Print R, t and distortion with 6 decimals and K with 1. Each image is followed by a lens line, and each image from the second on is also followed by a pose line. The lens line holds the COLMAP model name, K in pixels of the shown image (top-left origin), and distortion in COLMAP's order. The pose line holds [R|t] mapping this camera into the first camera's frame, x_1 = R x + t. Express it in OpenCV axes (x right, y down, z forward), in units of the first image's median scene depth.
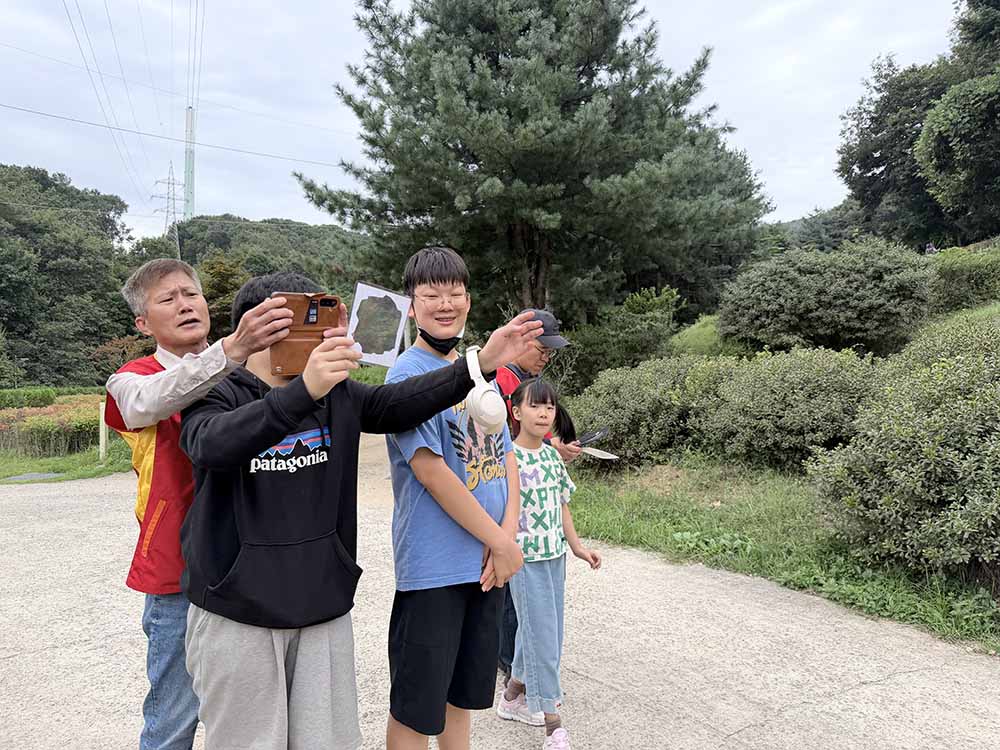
lens RADIAL K [[695.0, 0, 500.0], [0, 695.0, 375.0], [0, 0, 1]] dist [-0.002643, -0.027102]
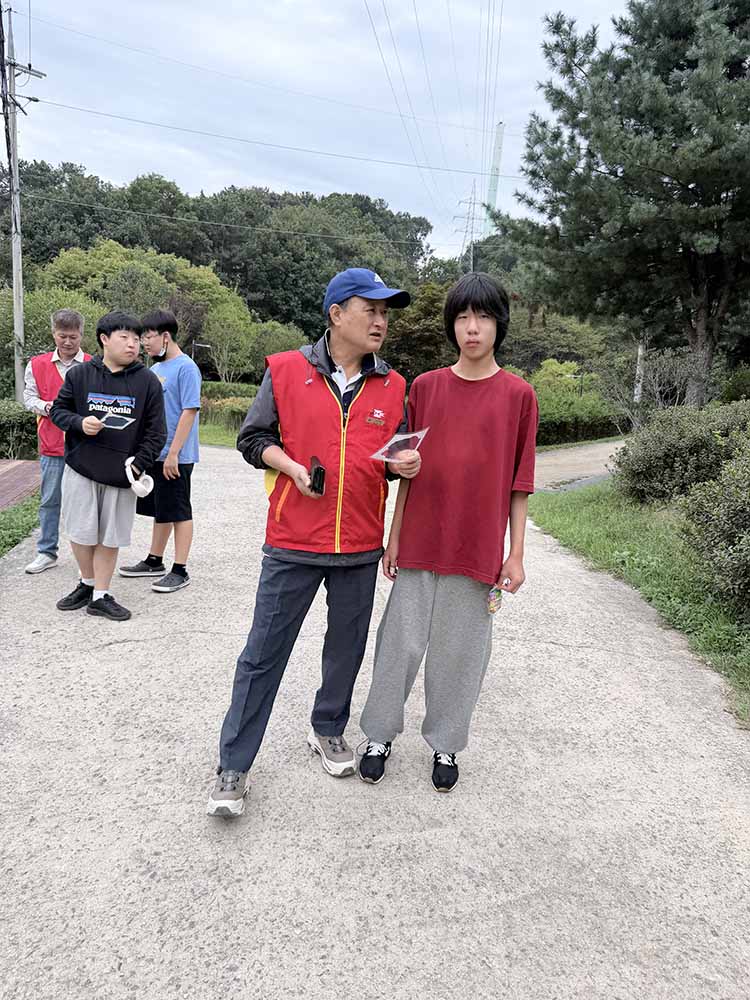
lens RADIAL K [[700.3, 0, 375.0], [0, 700.3, 500.0], [0, 0, 1]] dist [-0.046201, -0.000281]
pose [[0.851125, 0.150323, -0.502980, 0.210453], [-0.076619, 0.983437, 0.164262, -0.002352], [0.519341, -0.101270, 0.848546, -0.060588]]
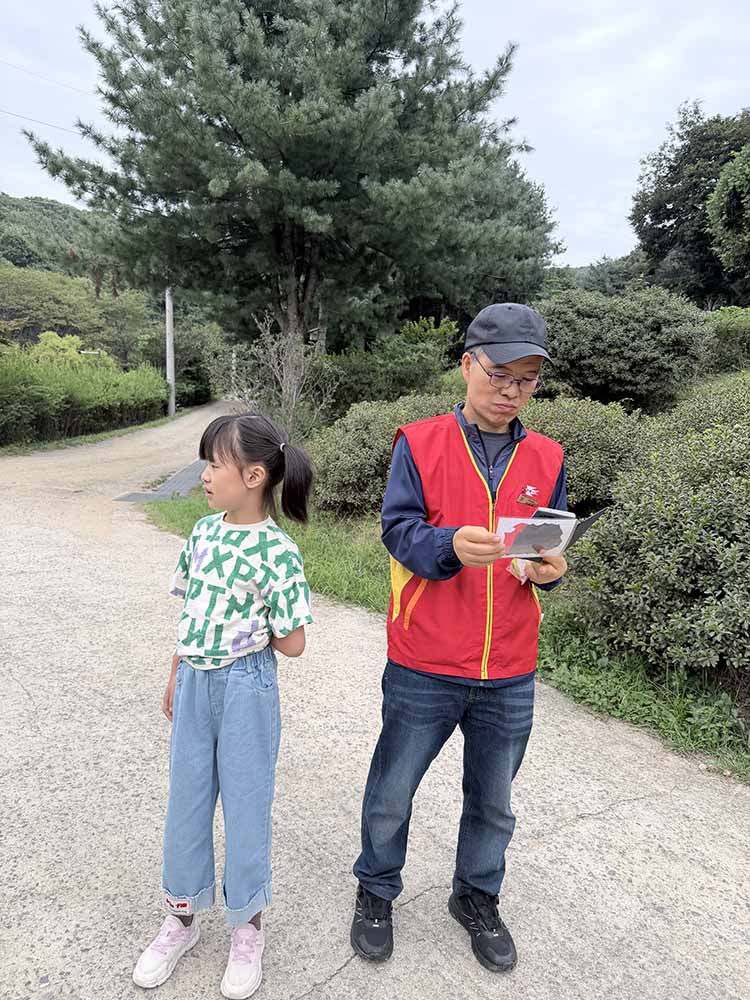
lens RADIAL K [[700.7, 0, 375.0], [0, 700.7, 500.0], [0, 0, 1]] dist [0.005208, -0.050593]
pose [[0.986018, 0.071355, 0.150586, 0.033700], [-0.092085, 0.986487, 0.135515, -0.003772], [-0.138881, -0.147487, 0.979265, 0.069365]]
